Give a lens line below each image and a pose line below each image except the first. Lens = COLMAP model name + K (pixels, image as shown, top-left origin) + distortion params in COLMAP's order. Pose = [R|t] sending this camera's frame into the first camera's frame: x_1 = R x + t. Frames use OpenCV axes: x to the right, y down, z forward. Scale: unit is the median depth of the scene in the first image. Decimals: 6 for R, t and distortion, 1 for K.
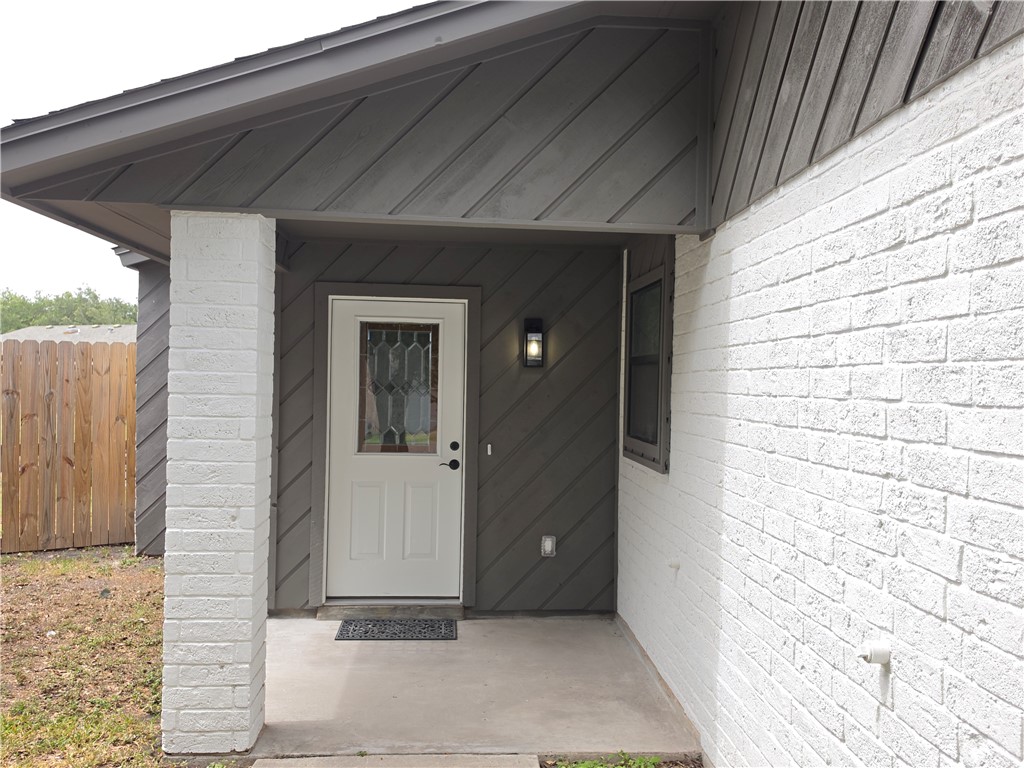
lens RADIAL K [[897.6, 0, 512.0], [0, 897.6, 384.0], [0, 0, 1]] dist [-0.001100, -0.002082]
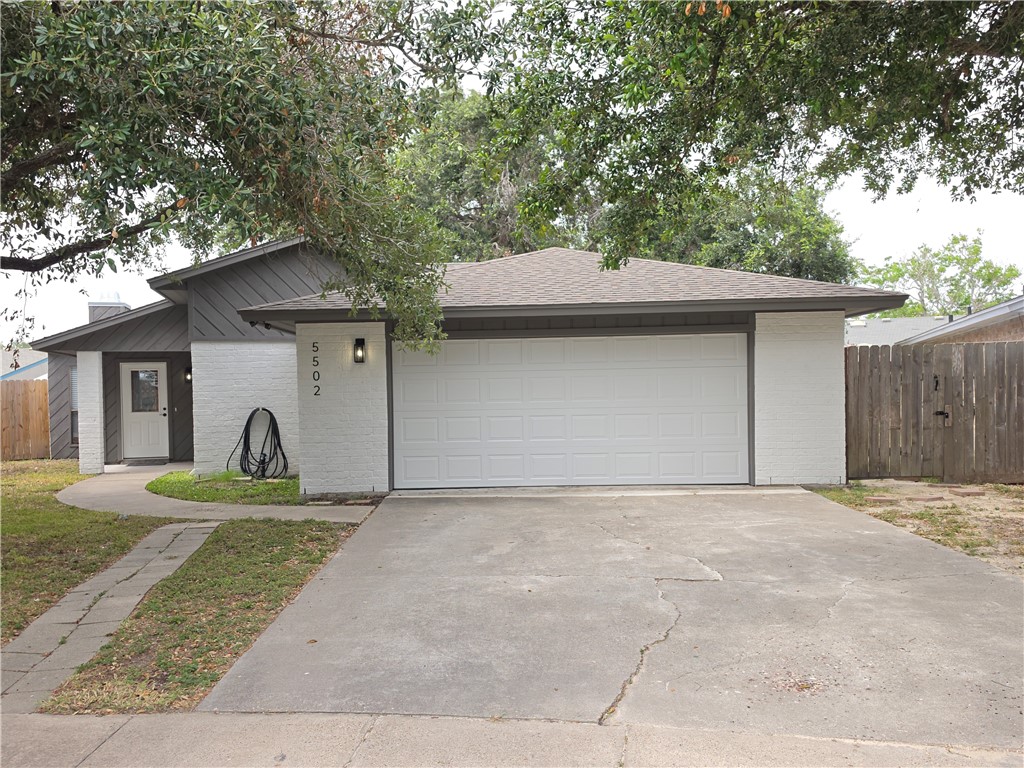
lens RADIAL K [[897.6, 0, 512.0], [0, 897.6, 384.0], [0, 0, 1]] dist [-0.001100, -0.002082]
pose [[0.984340, -0.043620, 0.170797, 0.607407], [0.044978, 0.998980, -0.004084, 0.050281], [-0.170444, 0.011702, 0.985298, -2.331397]]
